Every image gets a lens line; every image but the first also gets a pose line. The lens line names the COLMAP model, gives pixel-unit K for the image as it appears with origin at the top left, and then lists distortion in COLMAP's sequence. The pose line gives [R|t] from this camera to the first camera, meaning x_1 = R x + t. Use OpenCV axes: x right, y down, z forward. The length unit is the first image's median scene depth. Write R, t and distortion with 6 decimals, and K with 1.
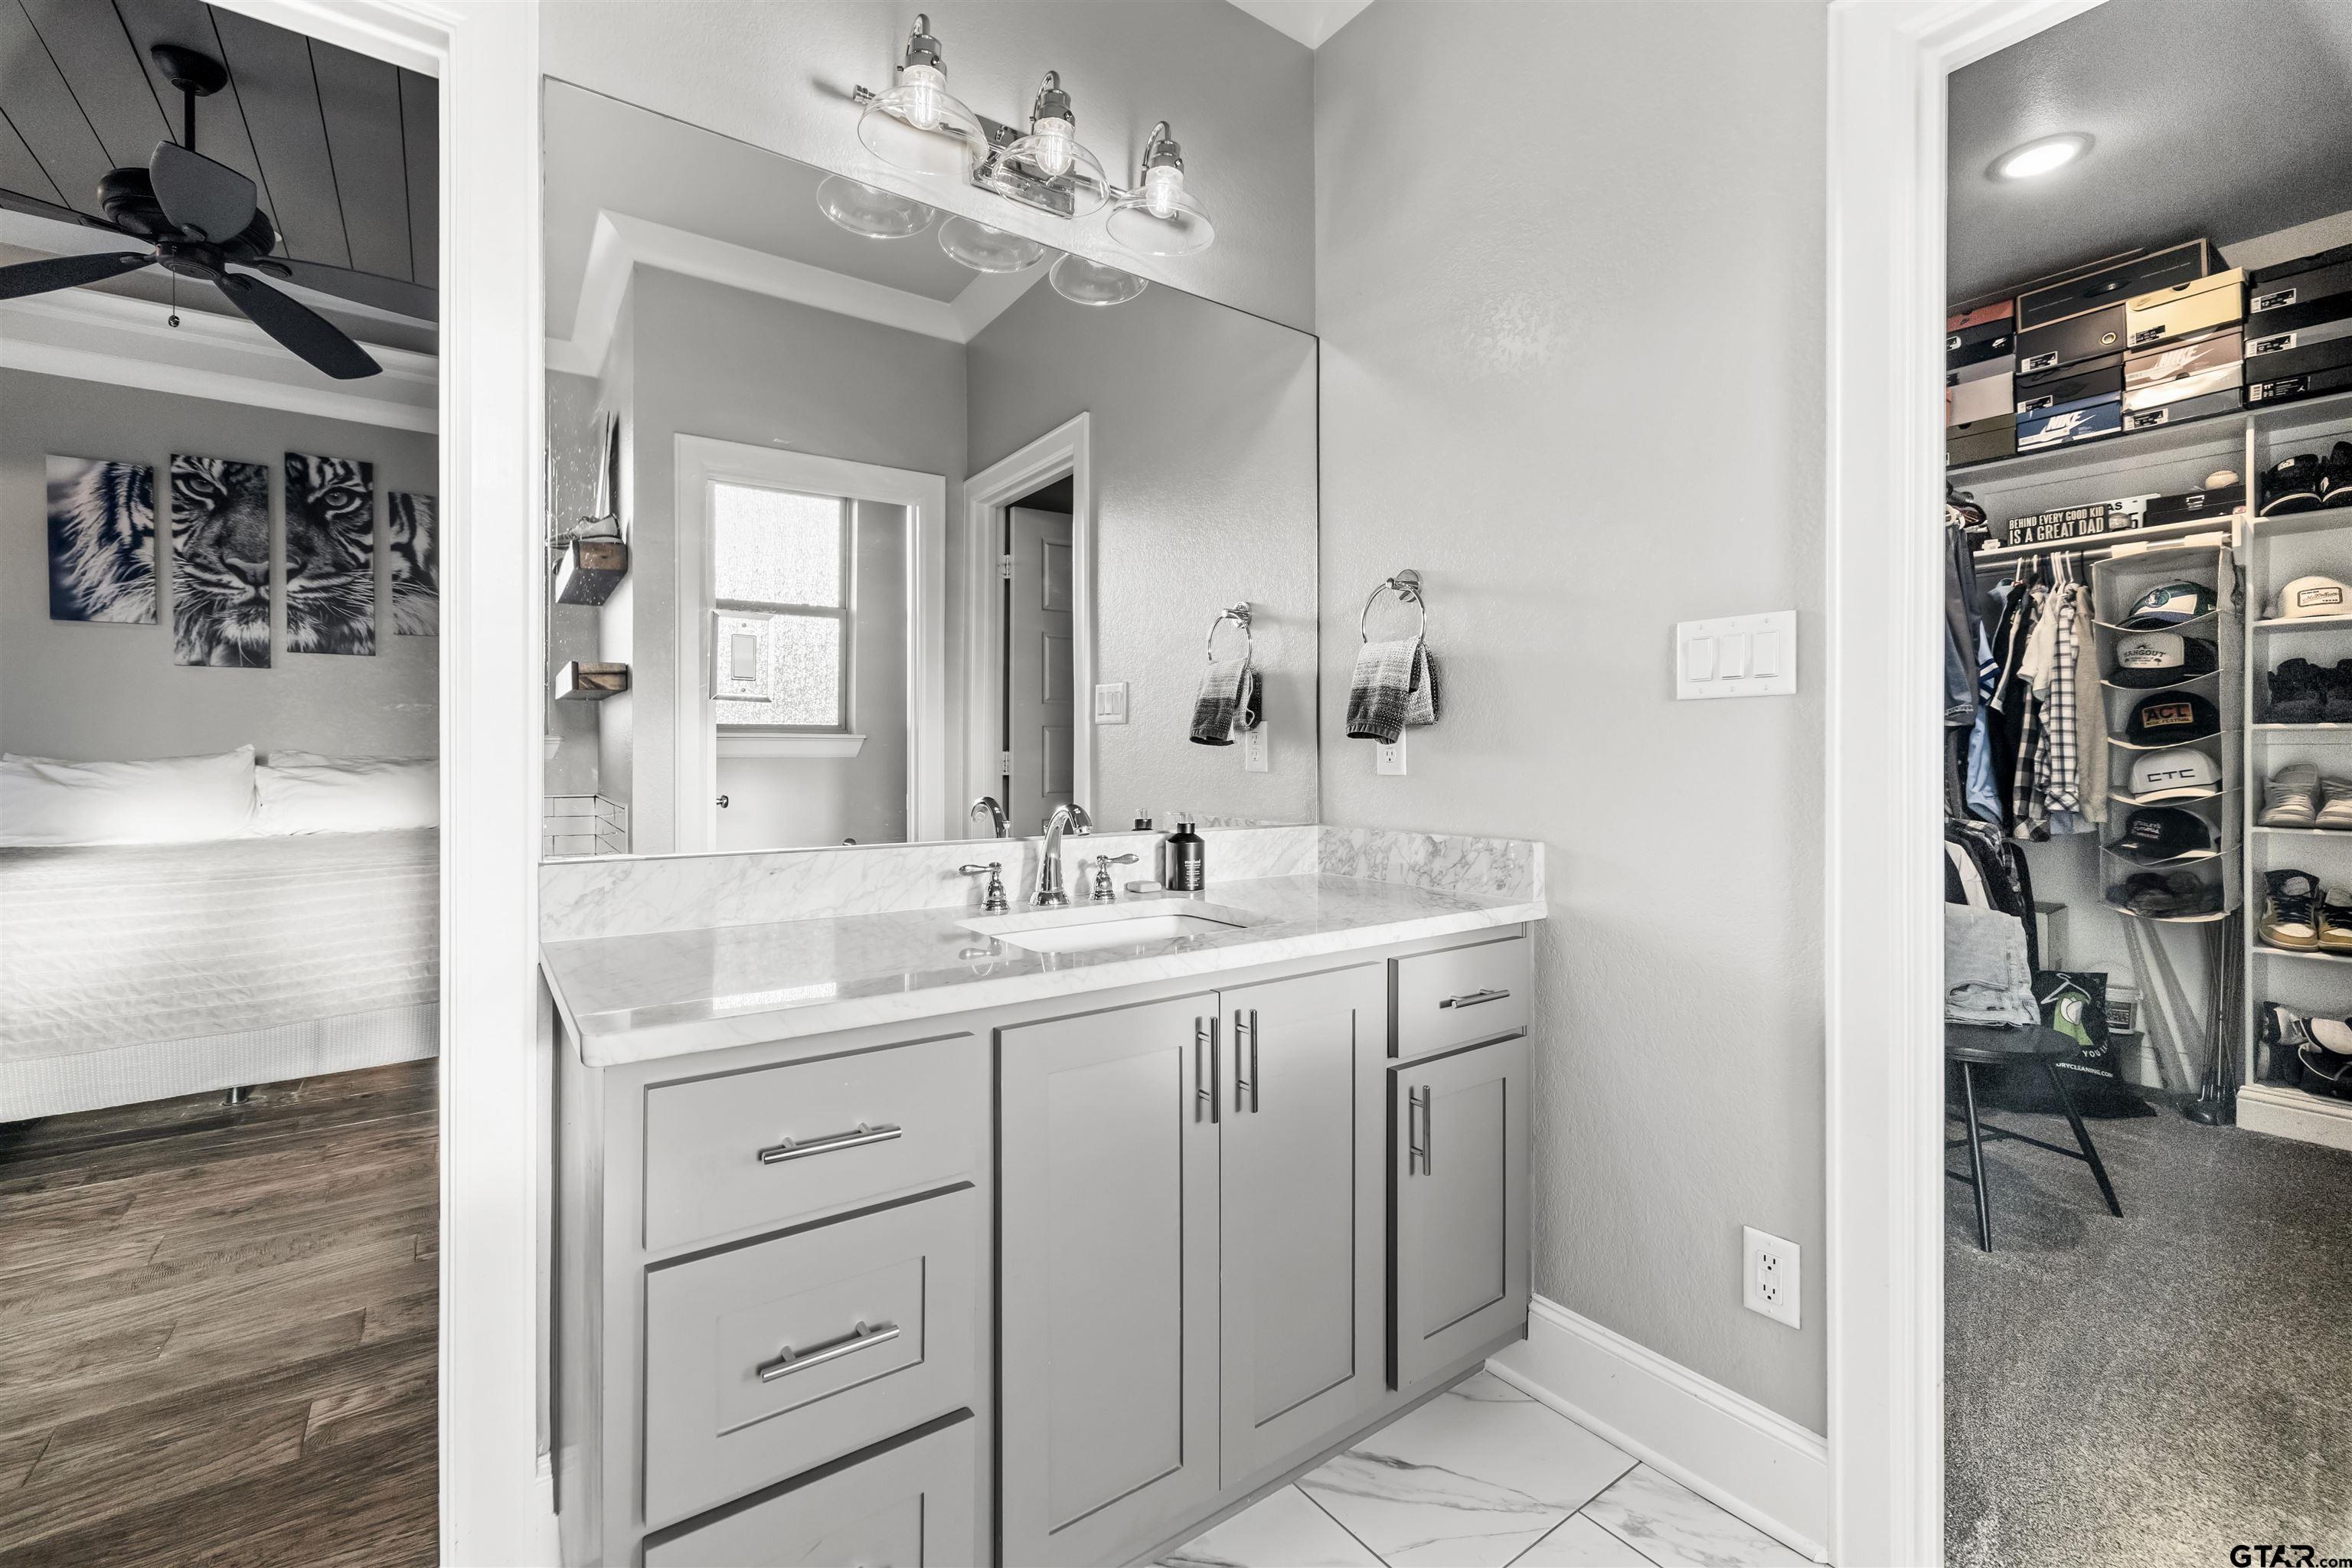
lens RADIAL K [[991.7, 0, 1177.4], [0, 991.7, 762.9], [0, 0, 1]] dist [0.001428, -0.000565]
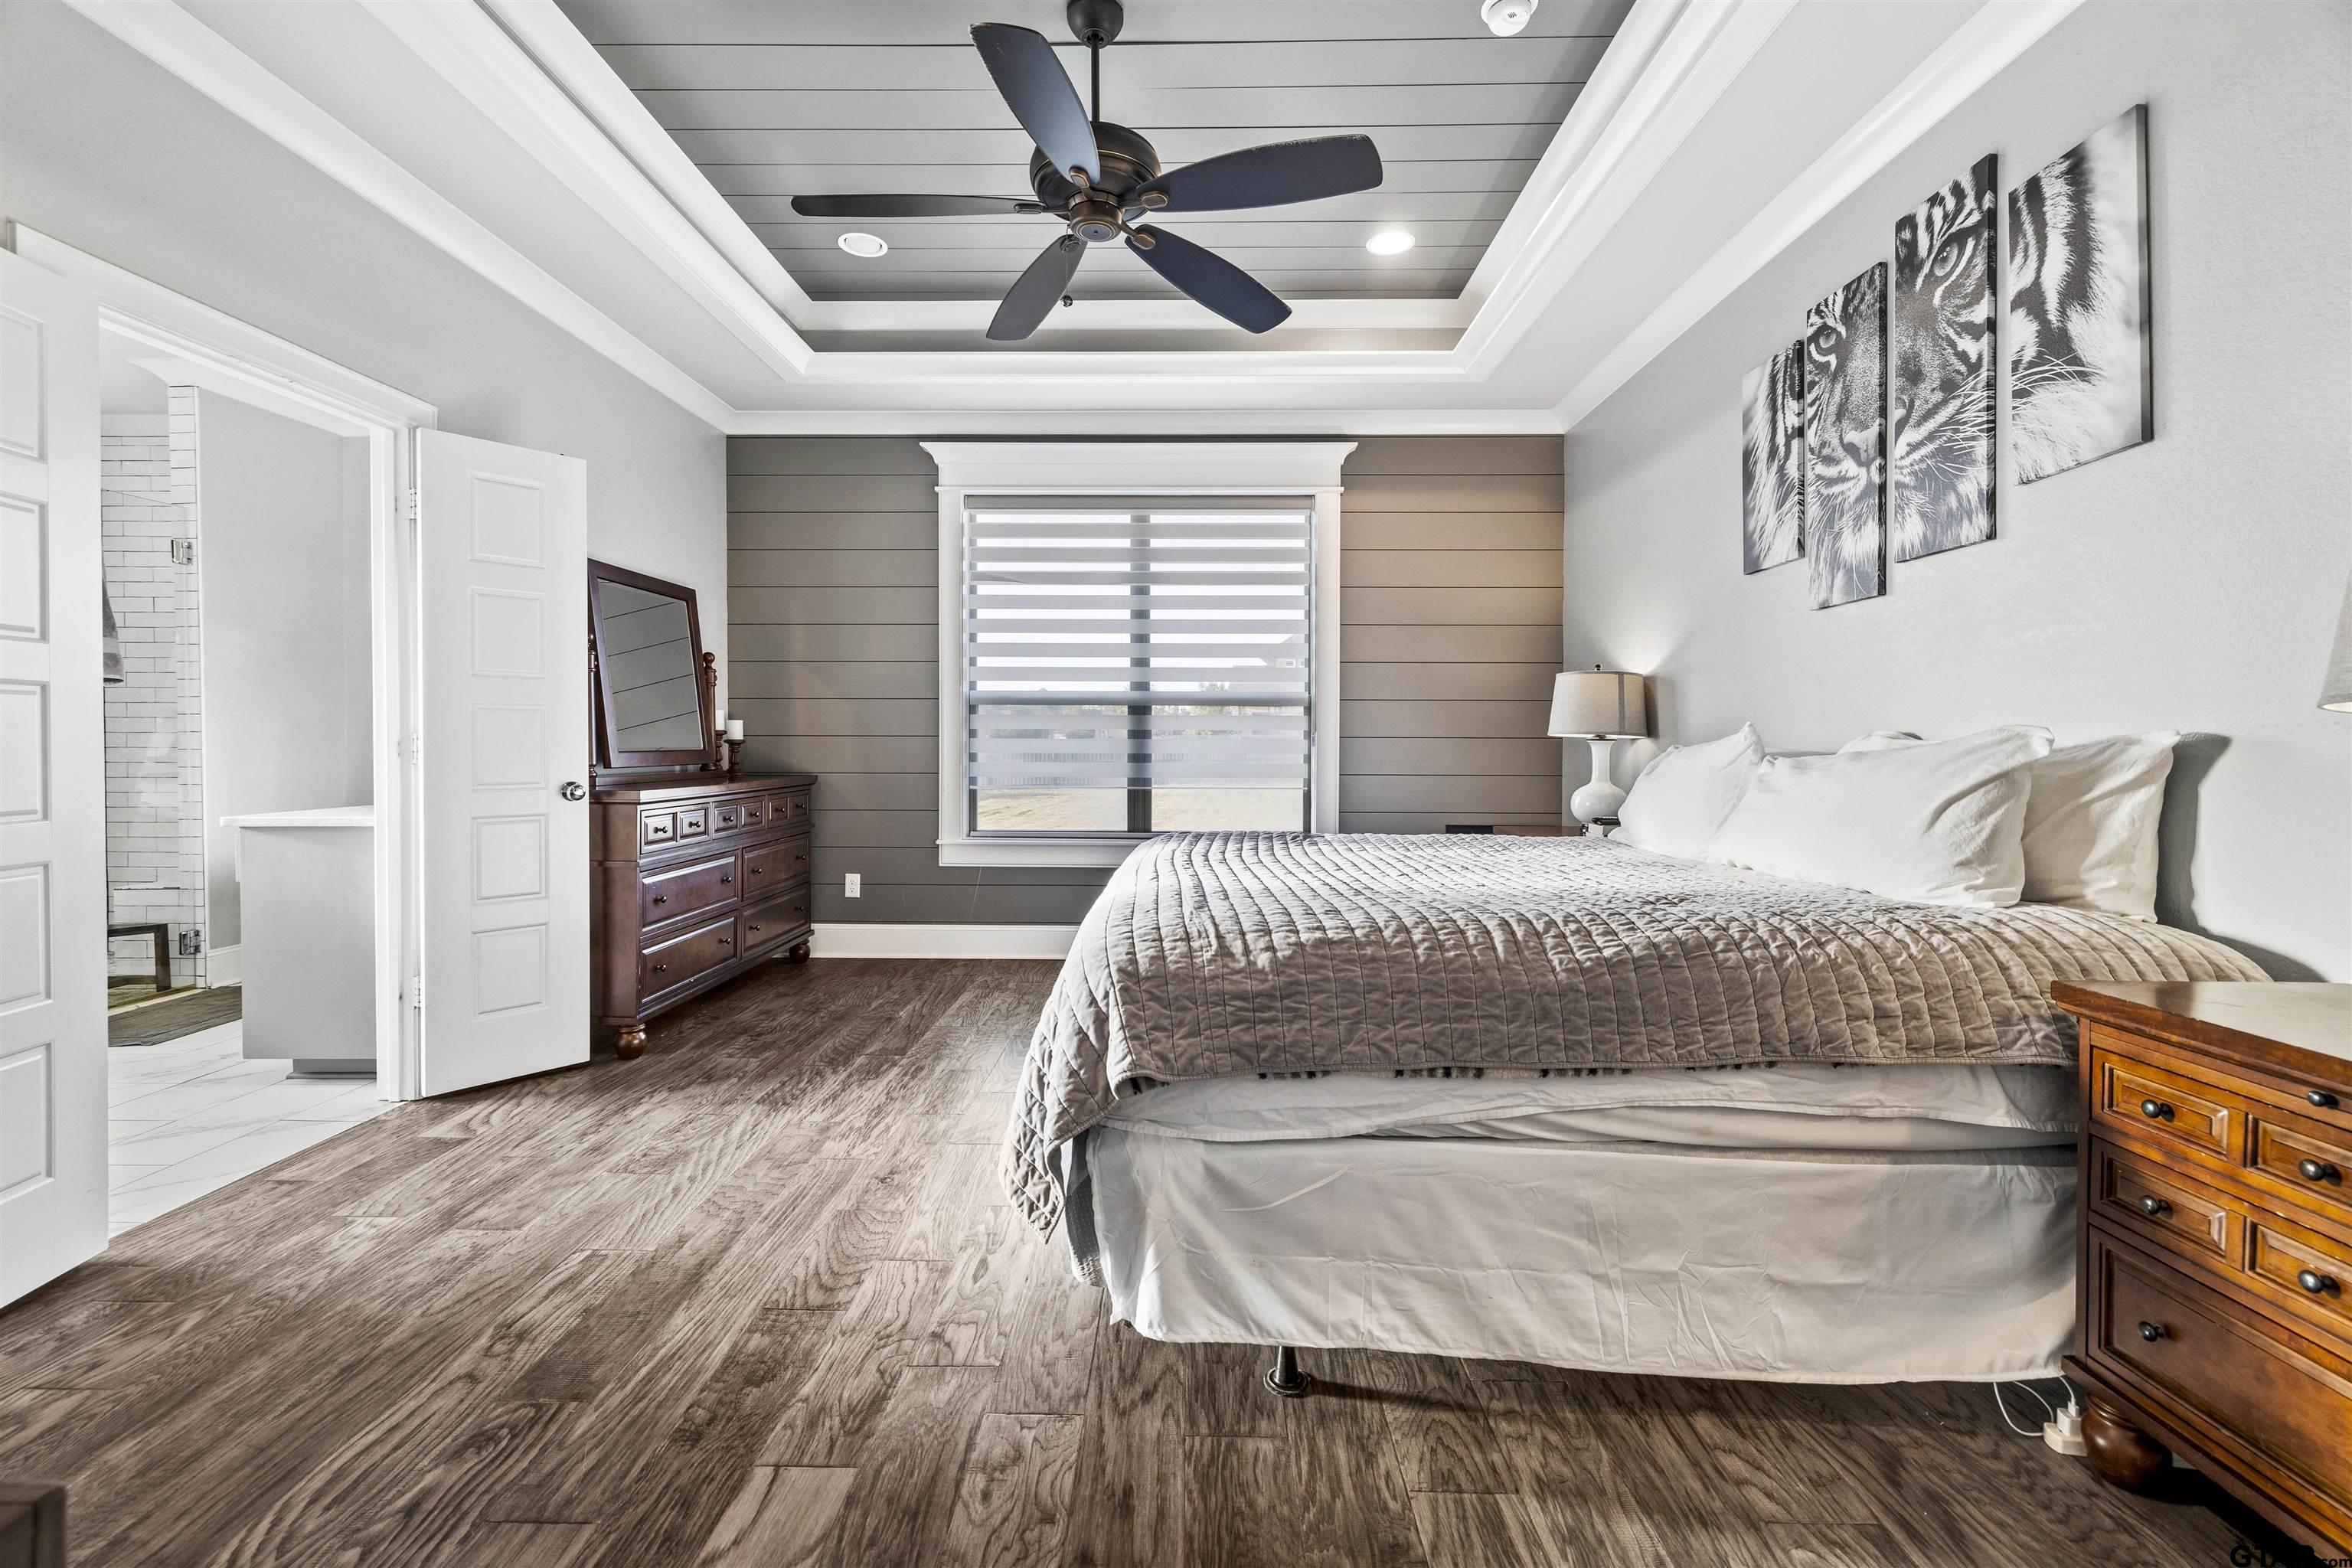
lens RADIAL K [[991.7, 0, 1180.0], [0, 991.7, 751.3], [0, 0, 1]] dist [0.001428, -0.000565]
pose [[-0.603877, 0.008341, -0.797034, -0.170946], [-0.007180, 0.999848, 0.015903, -0.006560], [0.797045, 0.015326, -0.603725, 1.019576]]
